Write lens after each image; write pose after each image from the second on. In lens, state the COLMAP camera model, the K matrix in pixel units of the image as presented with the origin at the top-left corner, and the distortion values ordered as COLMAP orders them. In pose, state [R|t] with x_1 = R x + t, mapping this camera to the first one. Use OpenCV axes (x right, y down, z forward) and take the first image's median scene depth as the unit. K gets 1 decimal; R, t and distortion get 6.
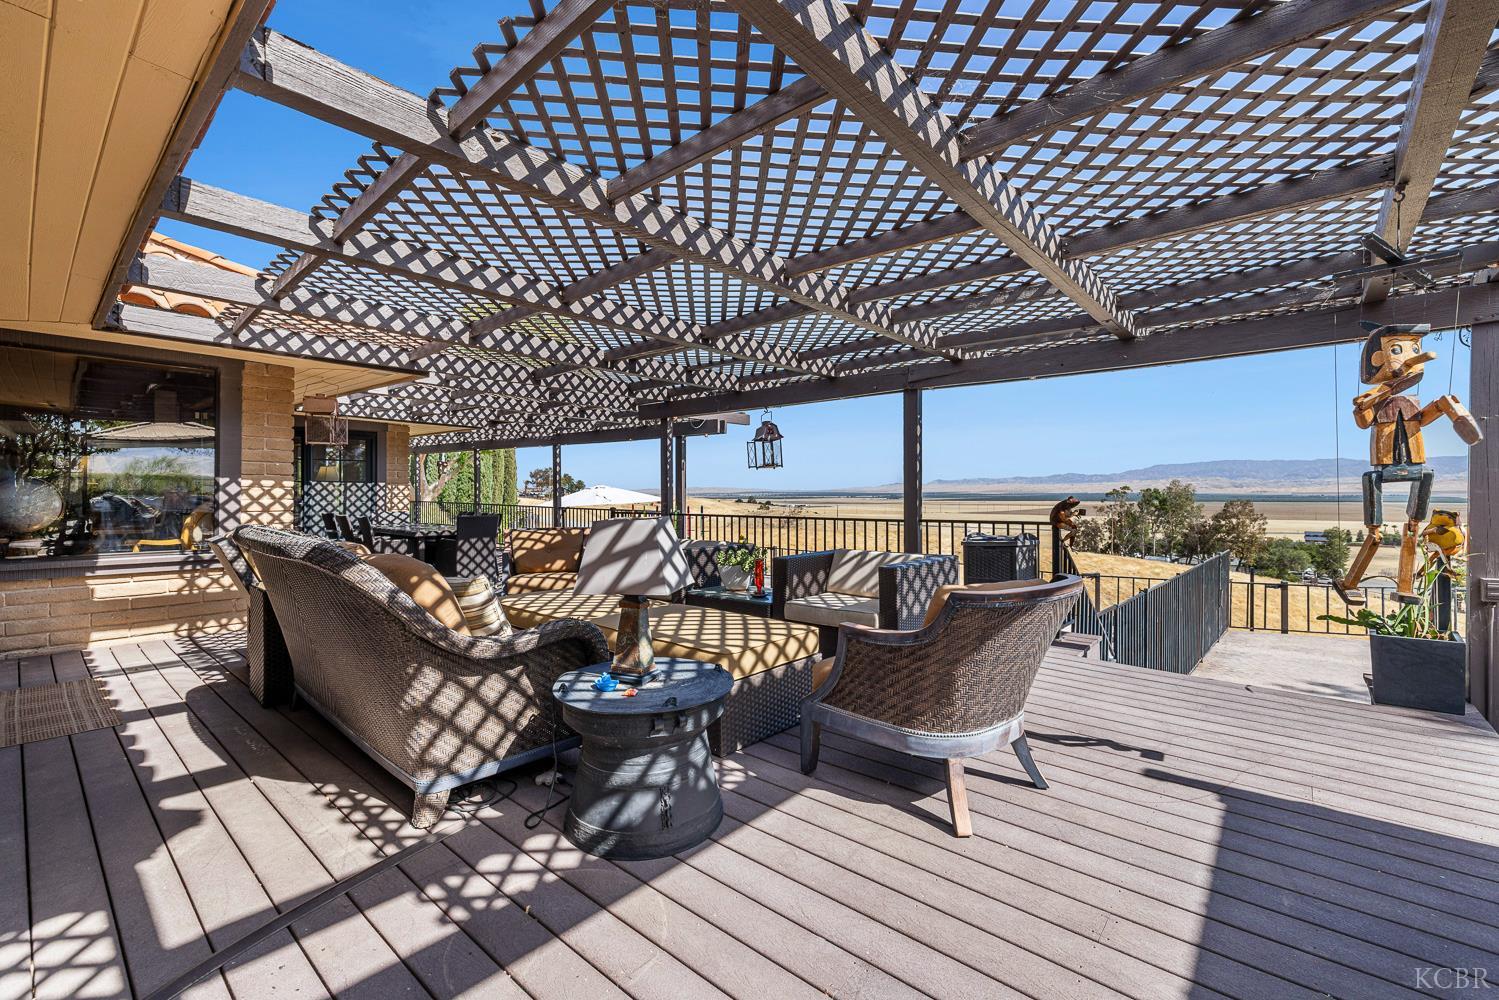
lens RADIAL K [[631.3, 0, 744.6], [0, 631.3, 497.7], [0, 0, 1]] dist [0.001051, 0.000399]
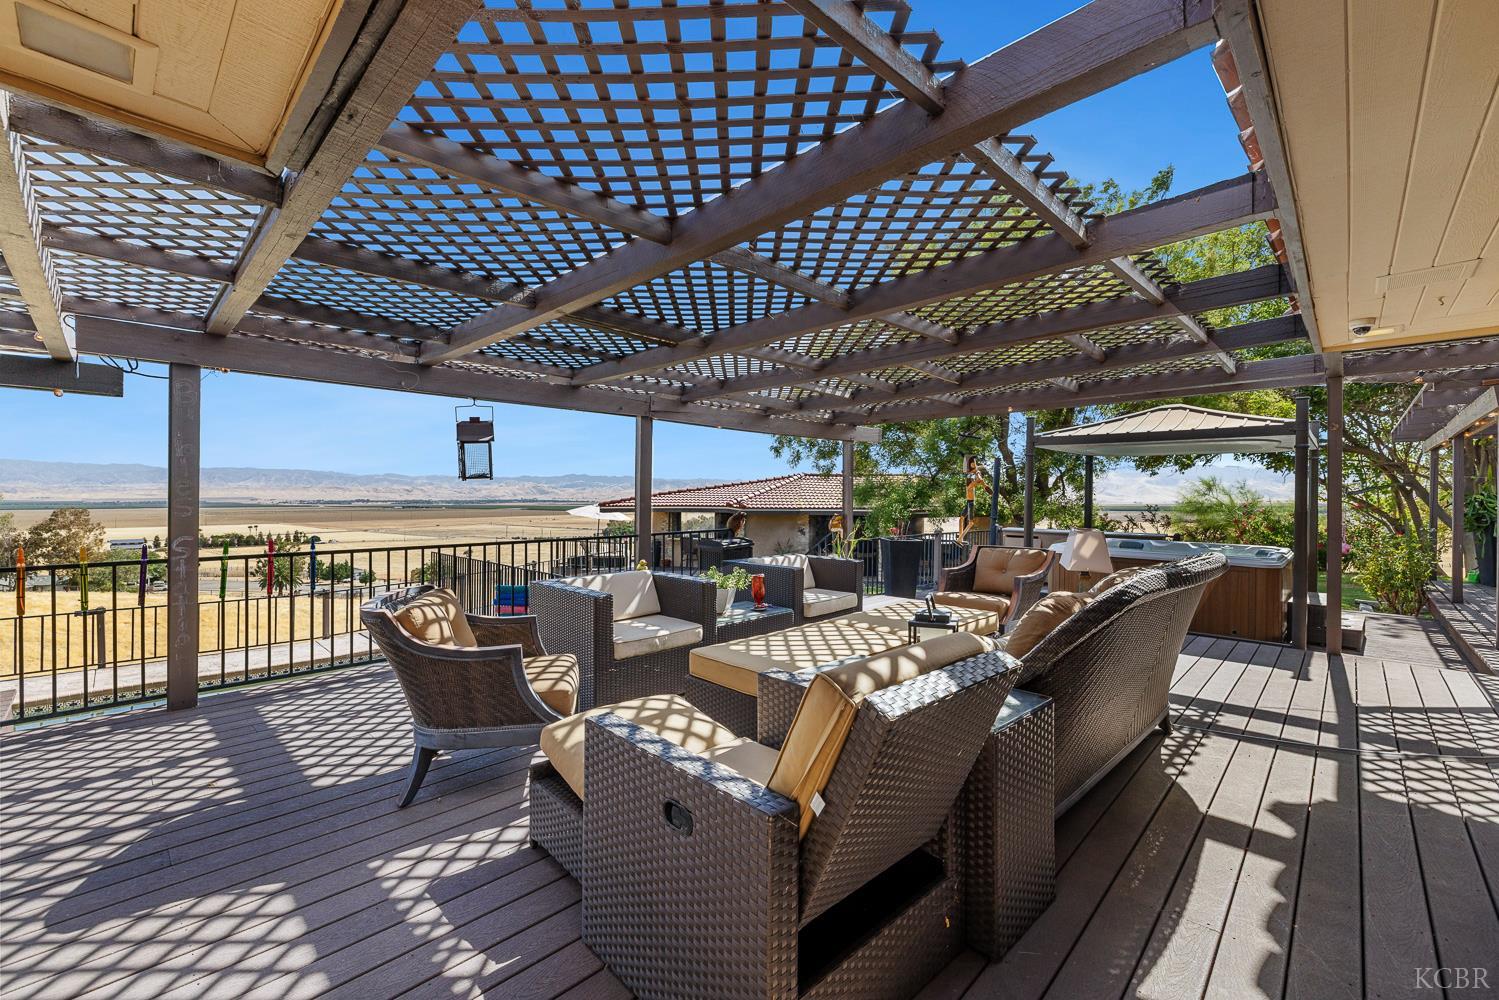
lens RADIAL K [[631.3, 0, 752.5], [0, 631.3, 496.5], [0, 0, 1]] dist [0.001051, 0.000399]
pose [[0.047126, 0.003712, 0.998882, -1.725926], [0.007766, 0.999962, -0.004083, -0.052865], [-0.998859, 0.007949, 0.047095, 1.583108]]
